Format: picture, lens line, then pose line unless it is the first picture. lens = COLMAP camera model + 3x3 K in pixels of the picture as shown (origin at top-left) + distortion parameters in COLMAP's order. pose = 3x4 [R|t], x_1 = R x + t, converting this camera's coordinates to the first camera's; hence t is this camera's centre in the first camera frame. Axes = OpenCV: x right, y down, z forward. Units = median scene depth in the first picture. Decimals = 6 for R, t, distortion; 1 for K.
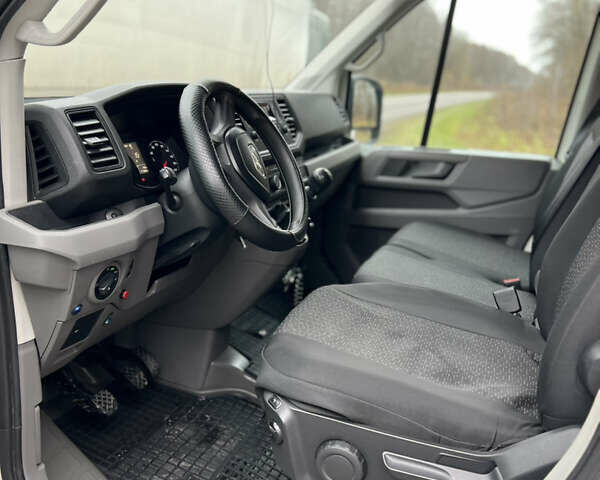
lens RADIAL K [[601.1, 0, 301.0], [0, 601.1, 244.1], [0, 0, 1]] dist [0.061857, -0.093675]
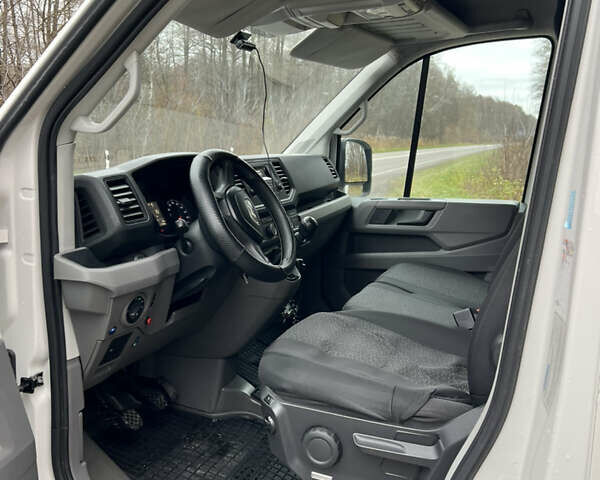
lens RADIAL K [[596.5, 0, 300.0], [0, 596.5, 240.0], [0, 0, 1]] dist [0.094064, -0.155789]
pose [[0.998929, -0.038727, -0.025331, 0.056429], [0.035990, 0.994255, -0.100808, 0.050013], [0.029090, 0.099788, 0.994583, -0.233984]]
